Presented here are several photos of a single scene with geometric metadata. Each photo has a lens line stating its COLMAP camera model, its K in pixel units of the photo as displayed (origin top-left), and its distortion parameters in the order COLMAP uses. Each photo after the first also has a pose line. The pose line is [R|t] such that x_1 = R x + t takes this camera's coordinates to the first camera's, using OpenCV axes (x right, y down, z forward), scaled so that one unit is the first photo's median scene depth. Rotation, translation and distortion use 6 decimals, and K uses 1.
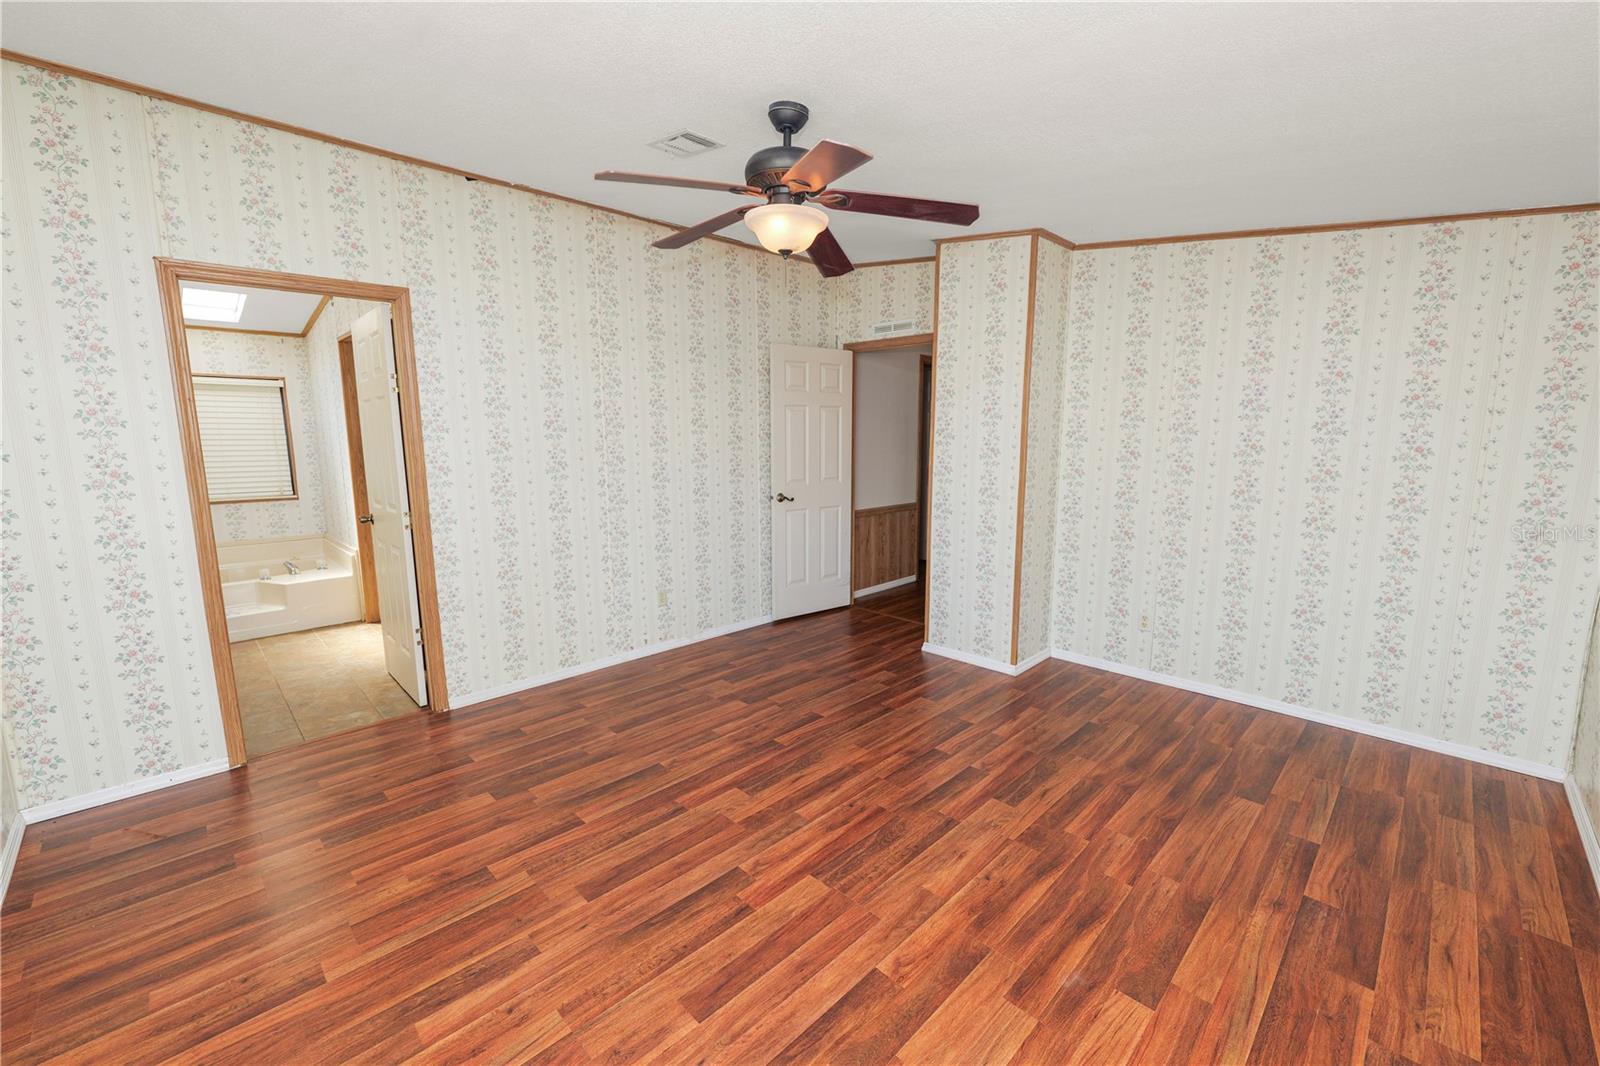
lens RADIAL K [[650.7, 0, 798.9], [0, 650.7, 528.3], [0, 0, 1]] dist [-0.013986, 0.001333]
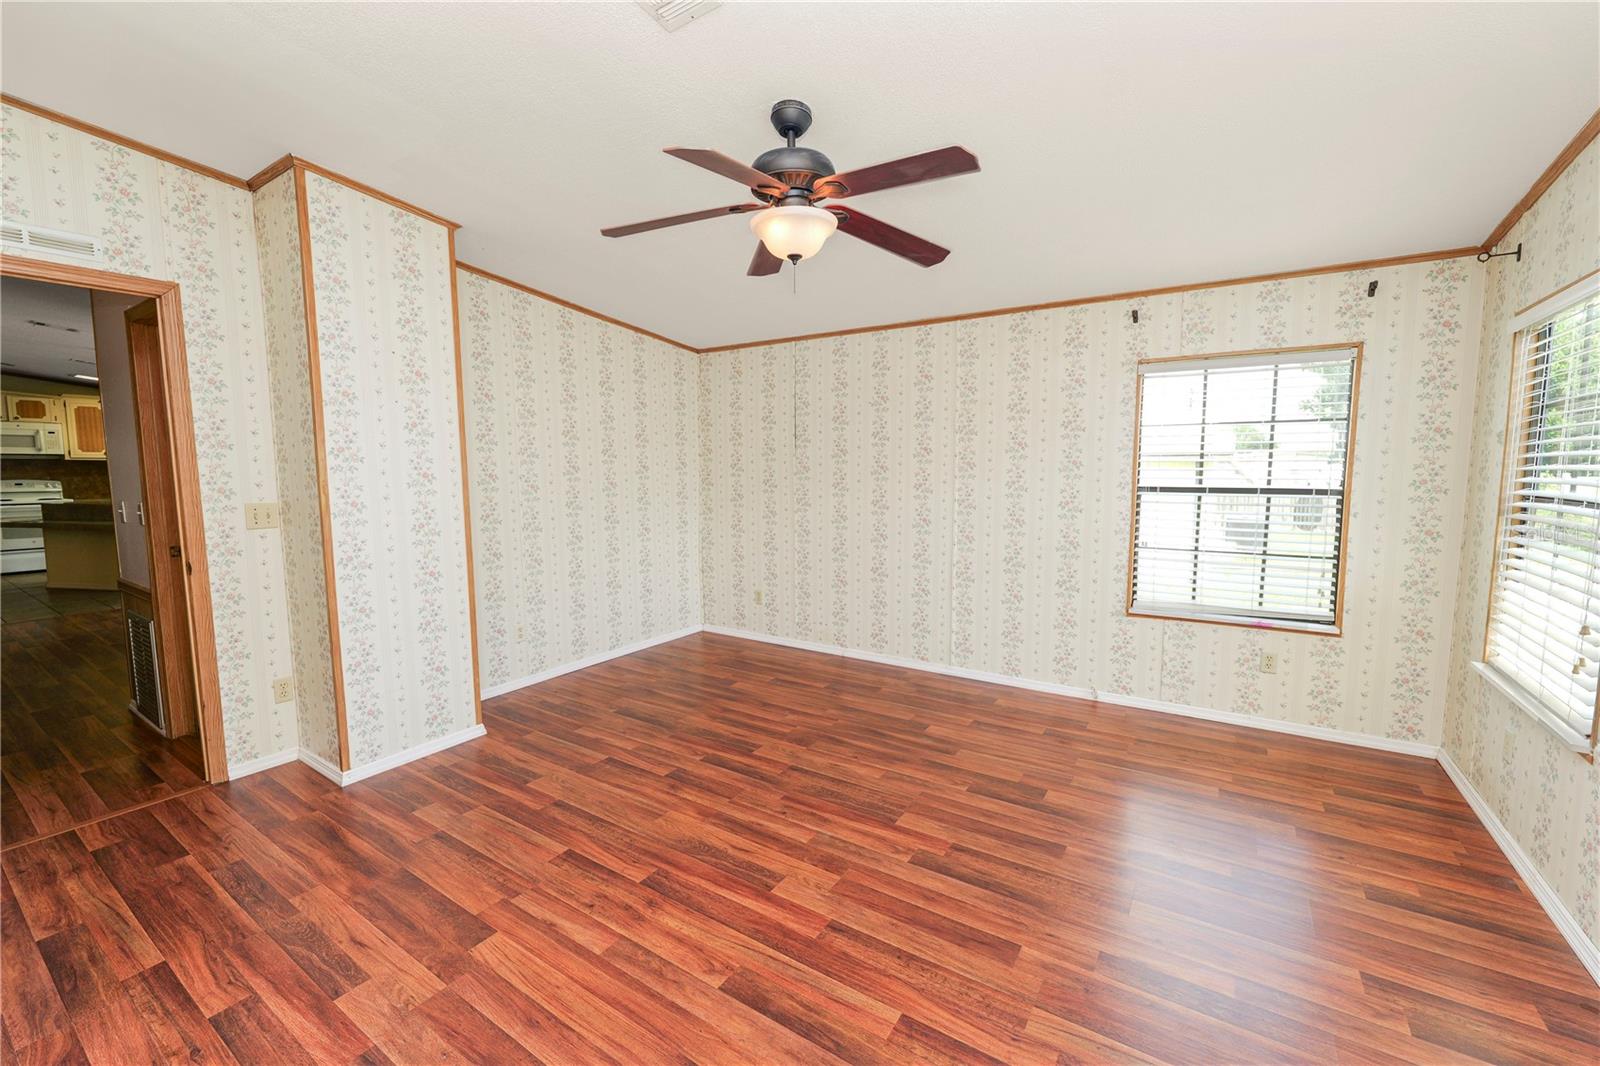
lens RADIAL K [[650.7, 0, 798.9], [0, 650.7, 528.3], [0, 0, 1]] dist [-0.013986, 0.001333]
pose [[-0.205597, -0.093521, 0.974158, -0.858288], [0.149816, 0.980682, 0.125767, -0.132050], [-0.967101, 0.171802, -0.187614, 1.073089]]
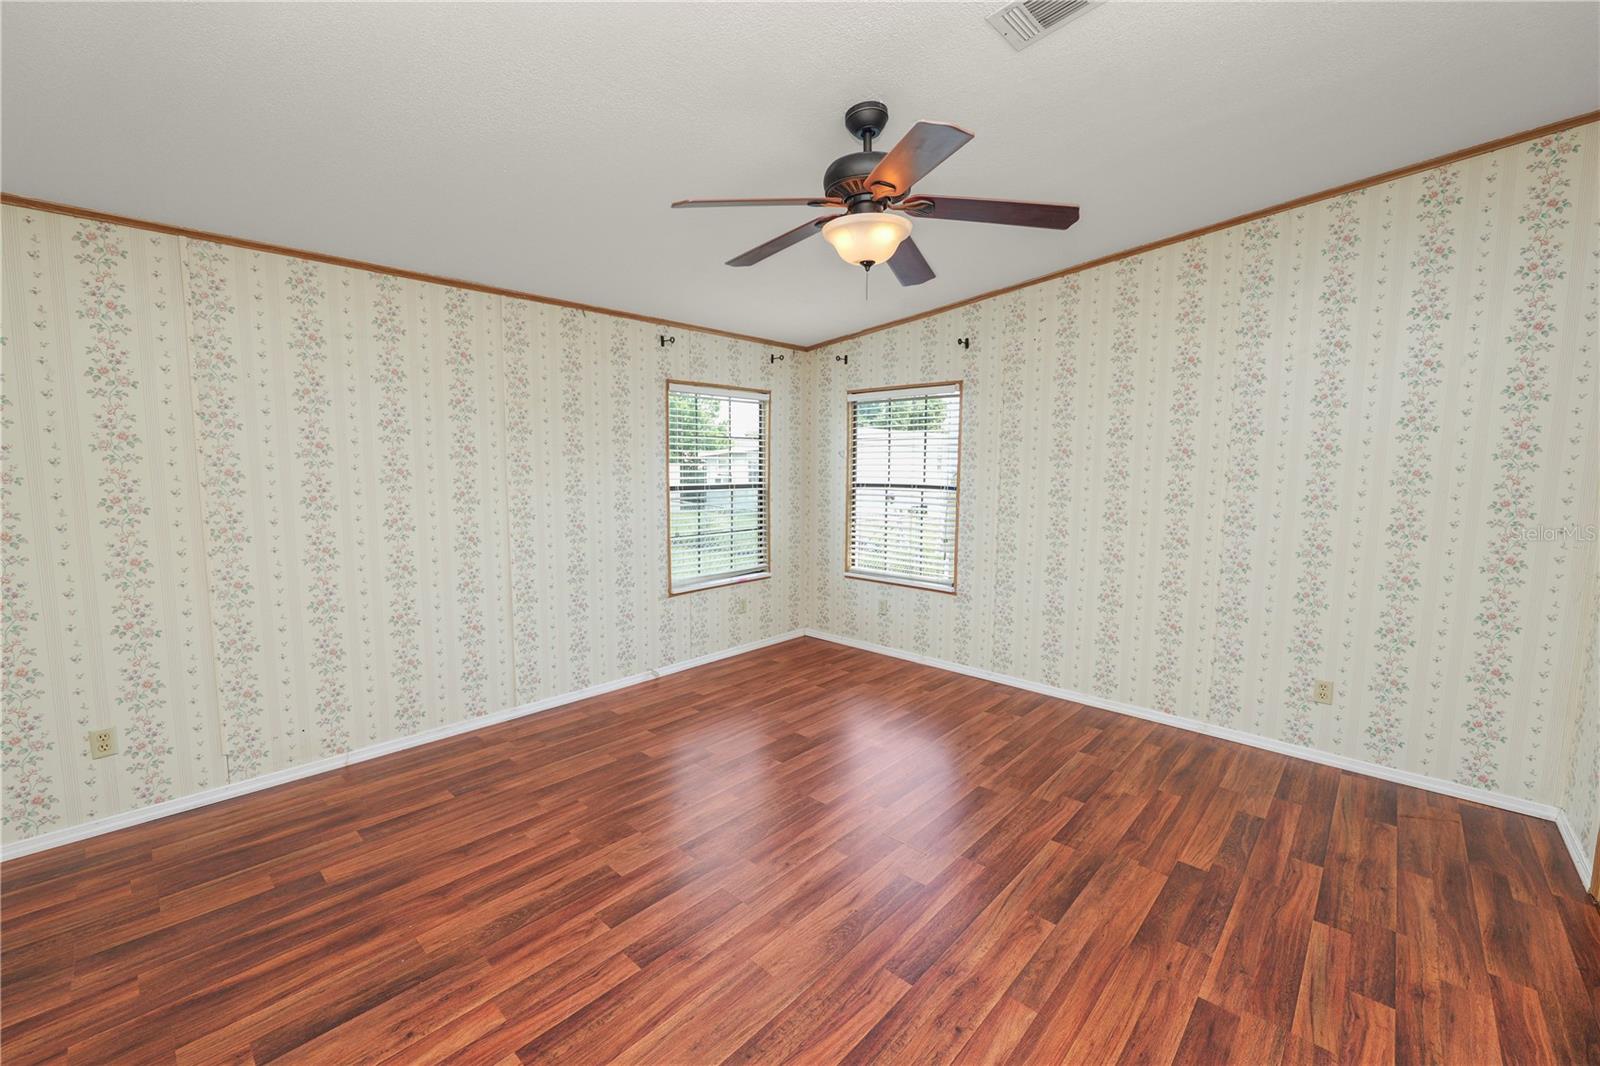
lens RADIAL K [[650.7, 0, 798.9], [0, 650.7, 528.3], [0, 0, 1]] dist [-0.013986, 0.001333]
pose [[-0.999127, -0.001959, -0.041723, 0.101071], [-0.012241, 0.968772, 0.247651, -0.246060], [0.039935, 0.247946, -0.967950, 1.729421]]
